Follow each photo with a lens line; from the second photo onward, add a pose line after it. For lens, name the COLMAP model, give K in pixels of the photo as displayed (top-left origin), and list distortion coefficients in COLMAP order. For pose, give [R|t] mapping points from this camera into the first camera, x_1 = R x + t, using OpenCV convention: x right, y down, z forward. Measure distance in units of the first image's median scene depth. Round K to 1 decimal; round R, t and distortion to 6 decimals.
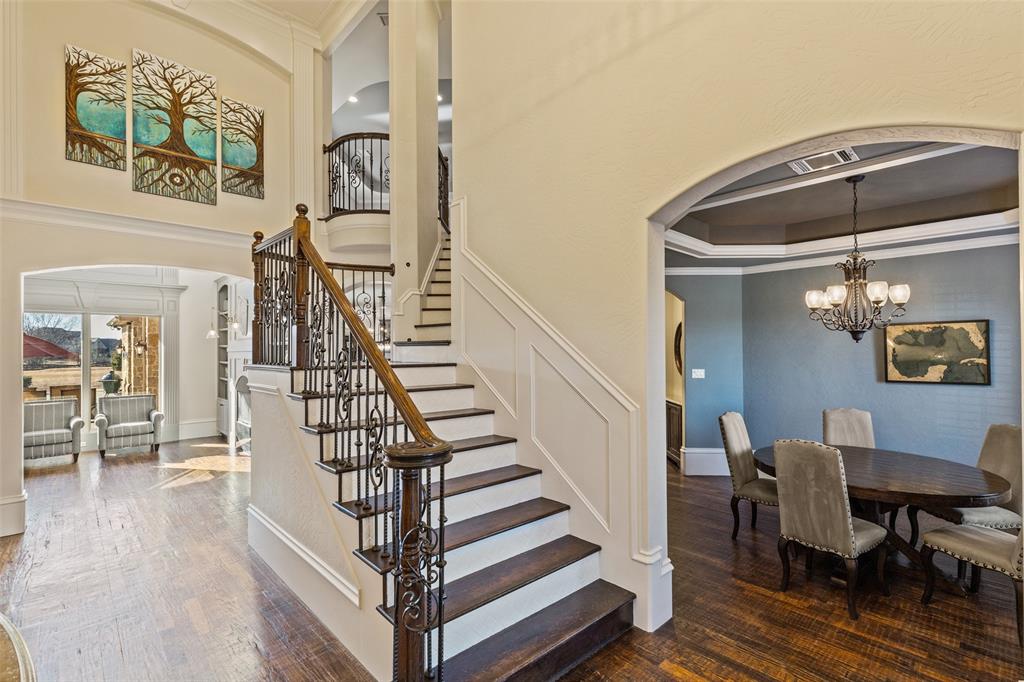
lens RADIAL K [[464.8, 0, 511.1], [0, 464.8, 343.9], [0, 0, 1]] dist [0.002512, 0.001214]
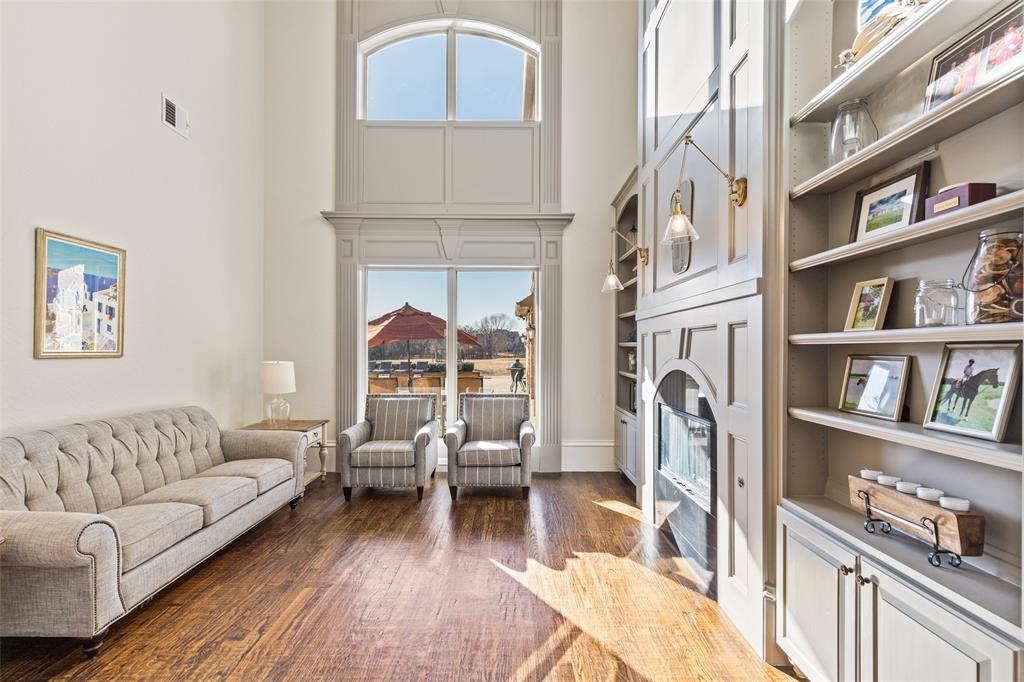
lens RADIAL K [[464.8, 0, 513.8], [0, 464.8, 344.3], [0, 0, 1]] dist [0.002512, 0.001214]
pose [[0.725732, 0.006373, -0.687948, -0.209382], [-0.001416, 0.999969, 0.007771, 0.021861], [0.687976, -0.004666, 0.725718, 0.316043]]
